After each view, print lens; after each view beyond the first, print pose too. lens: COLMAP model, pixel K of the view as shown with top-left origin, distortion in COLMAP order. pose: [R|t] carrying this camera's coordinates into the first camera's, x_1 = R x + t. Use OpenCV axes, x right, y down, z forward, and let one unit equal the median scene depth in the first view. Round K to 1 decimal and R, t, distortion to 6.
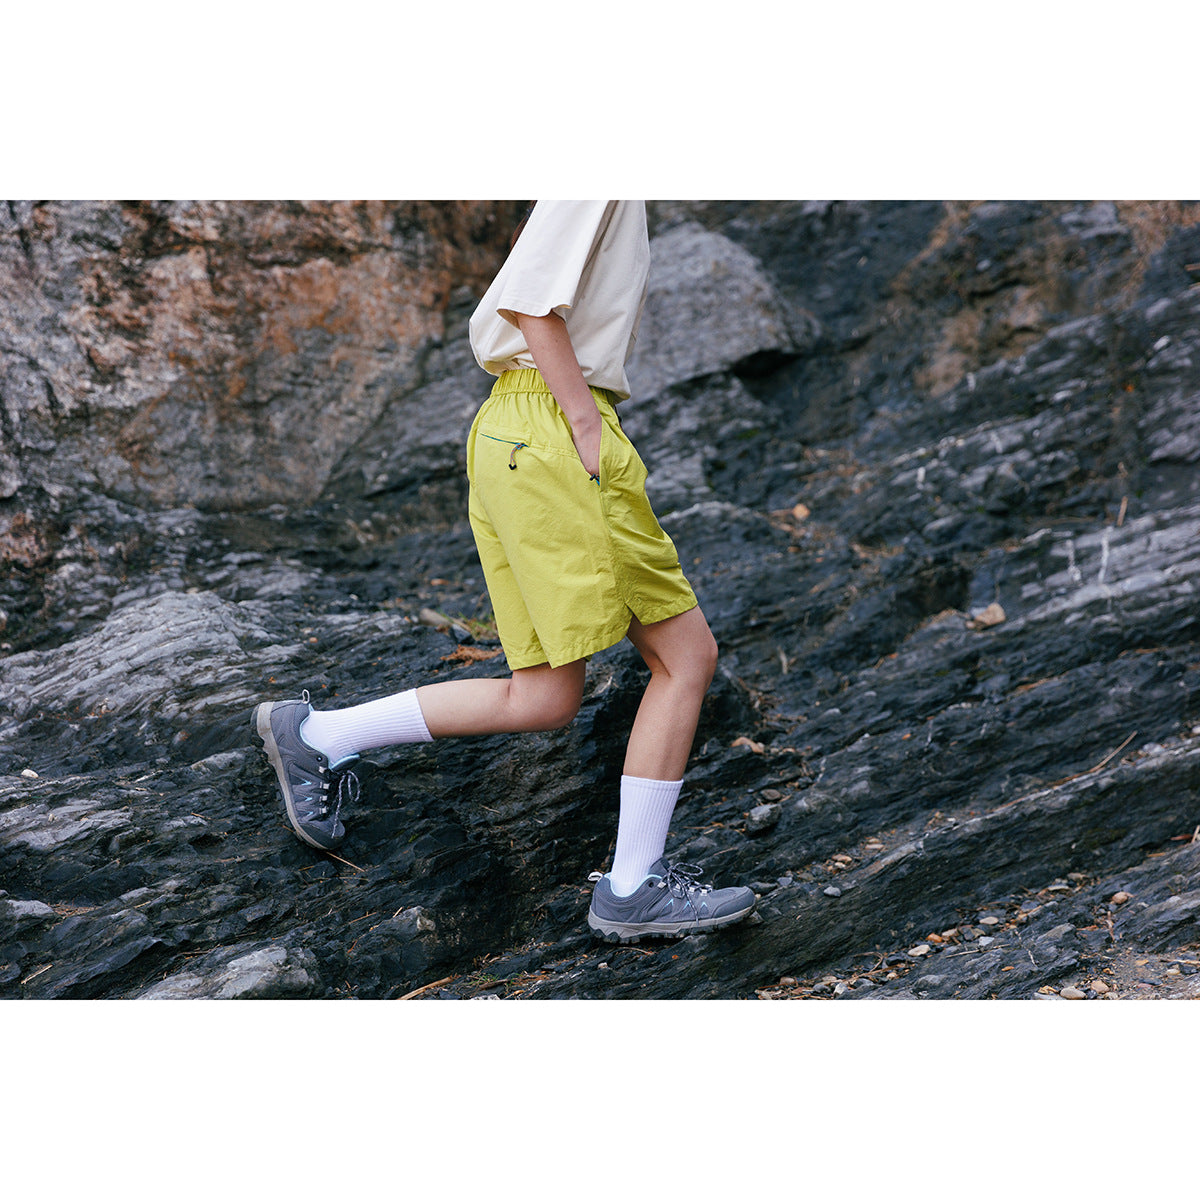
lens RADIAL K [[2271.0, 0, 619.2], [0, 2271.0, 642.1], [0, 0, 1]] dist [0.005617, 0.000000]
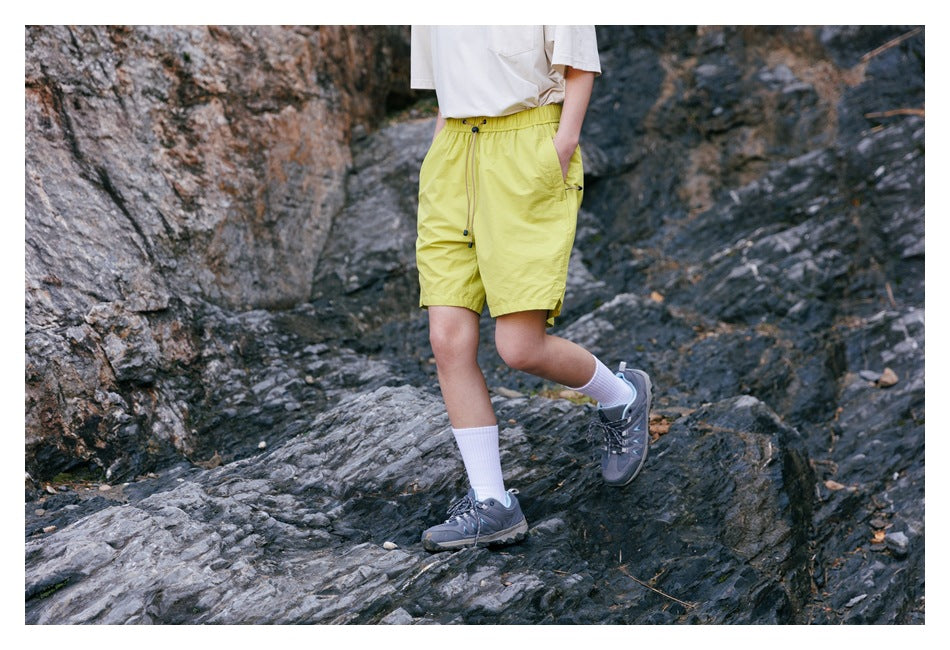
lens RADIAL K [[1703.6, 0, 473.9], [0, 1703.6, 330.5], [0, 0, 1]] dist [-0.001989, 0.000000]
pose [[0.961370, -0.027043, 0.273928, -0.327545], [0.030597, 0.999494, -0.008710, -0.034896], [-0.273554, 0.016755, 0.961711, 0.061172]]
